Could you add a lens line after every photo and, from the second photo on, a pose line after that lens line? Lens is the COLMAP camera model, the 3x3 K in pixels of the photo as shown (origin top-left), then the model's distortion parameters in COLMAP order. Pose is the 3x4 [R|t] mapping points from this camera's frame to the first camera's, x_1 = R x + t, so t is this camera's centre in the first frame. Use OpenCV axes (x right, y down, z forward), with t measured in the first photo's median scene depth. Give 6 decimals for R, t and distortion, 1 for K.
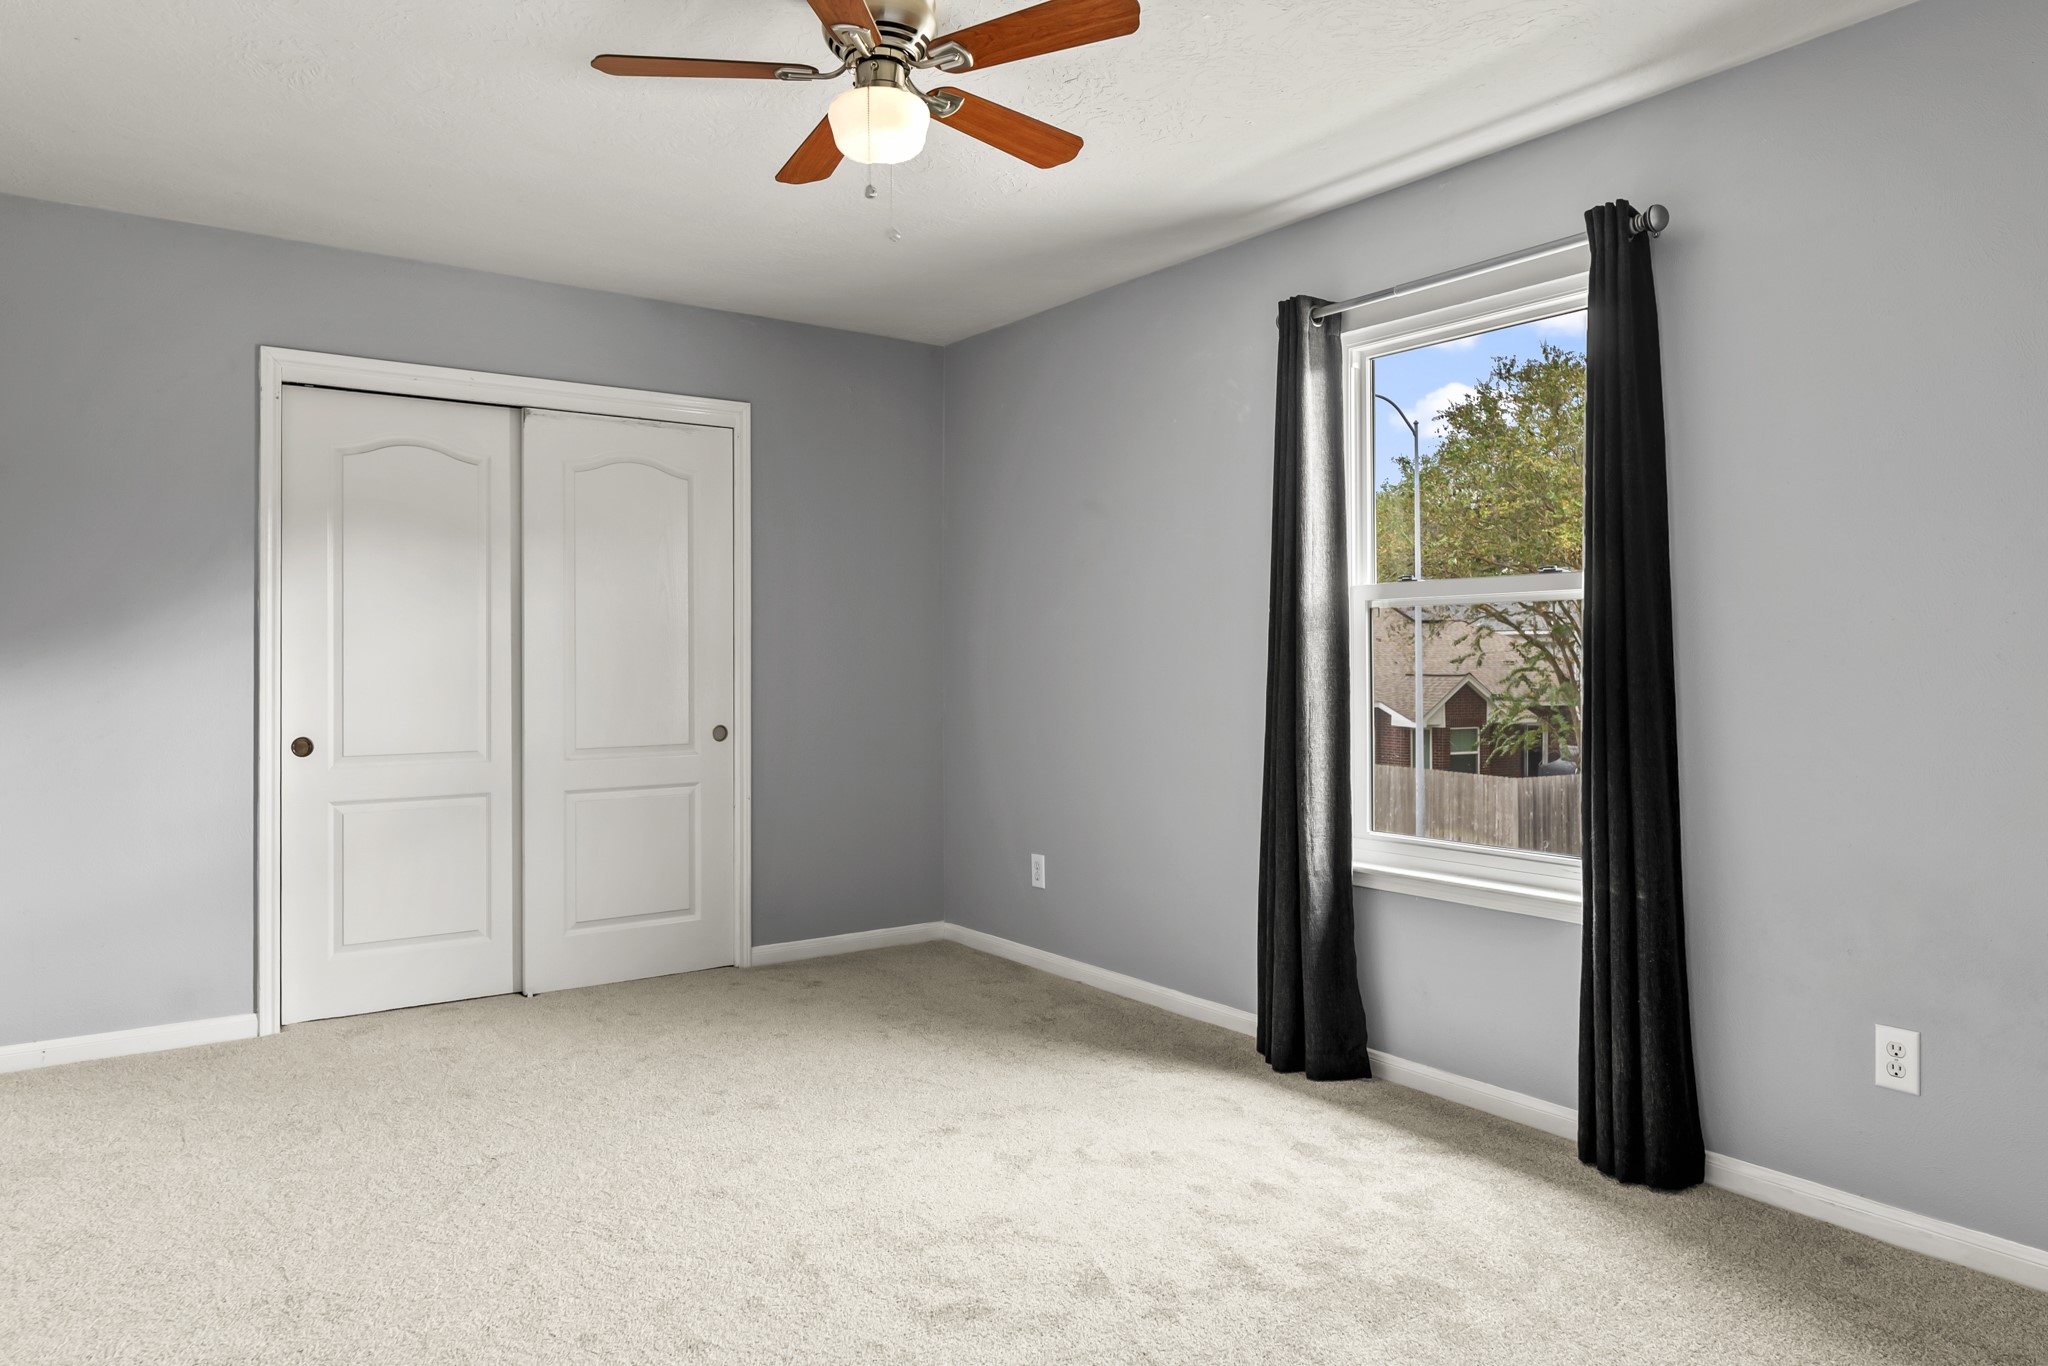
lens RADIAL K [[1363.1, 0, 1023.0], [0, 1363.1, 667.6], [0, 0, 1]] dist [0.003936, 0.001542]
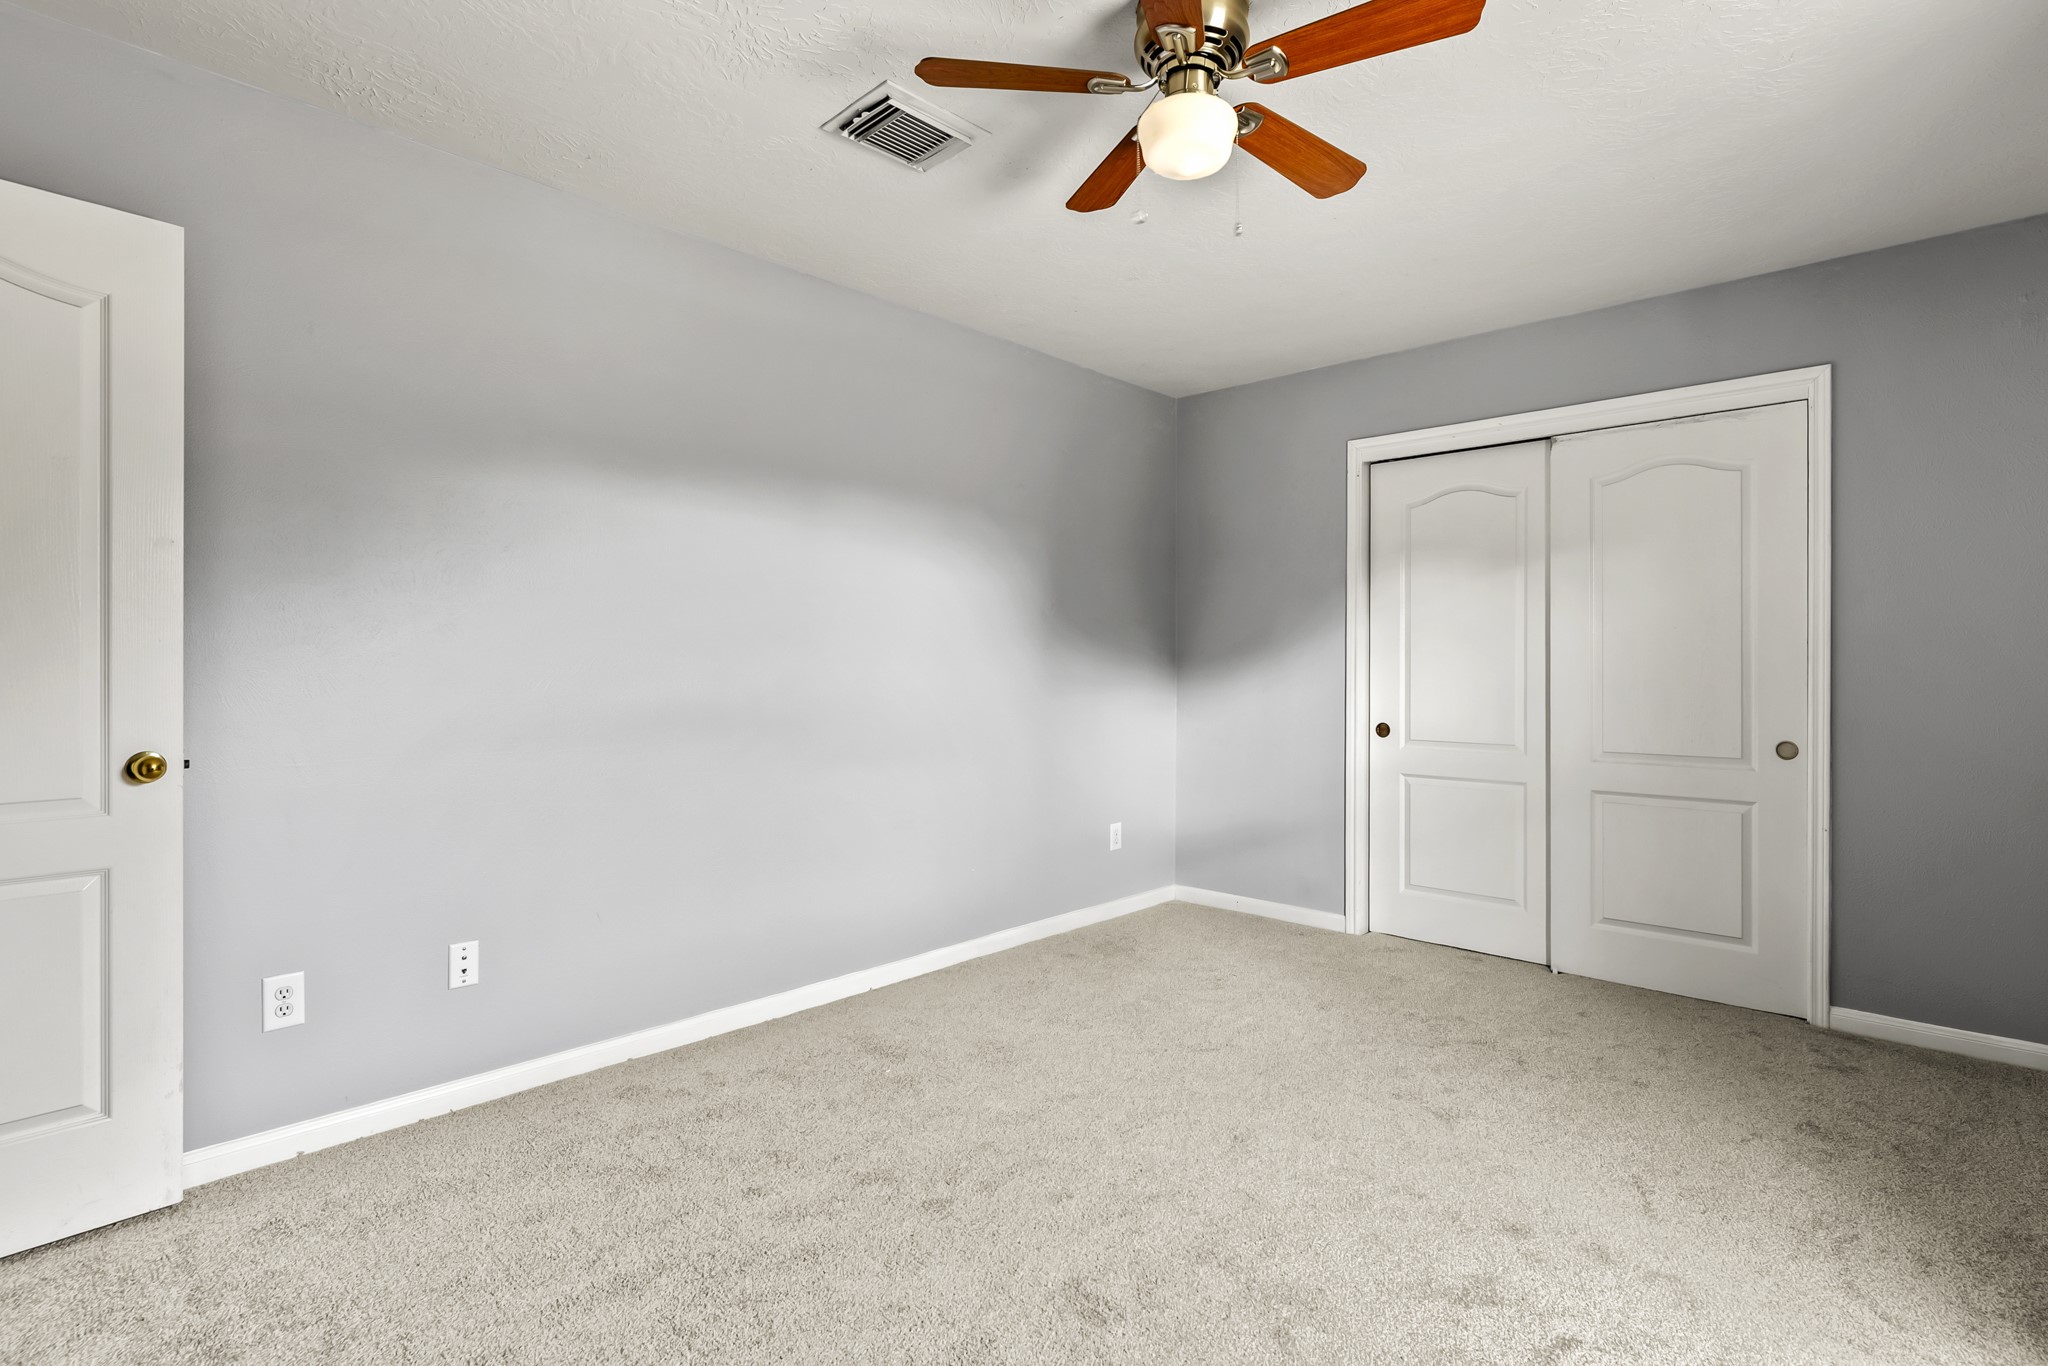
lens RADIAL K [[1009.1, 0, 1022.7], [0, 1009.1, 680.4], [0, 0, 1]] dist [-0.001410, -0.000219]
pose [[0.180655, 0.015811, -0.983419, 0.388224], [-0.010995, 0.999841, 0.014056, -0.001043], [0.983485, 0.008273, 0.180800, 0.468274]]
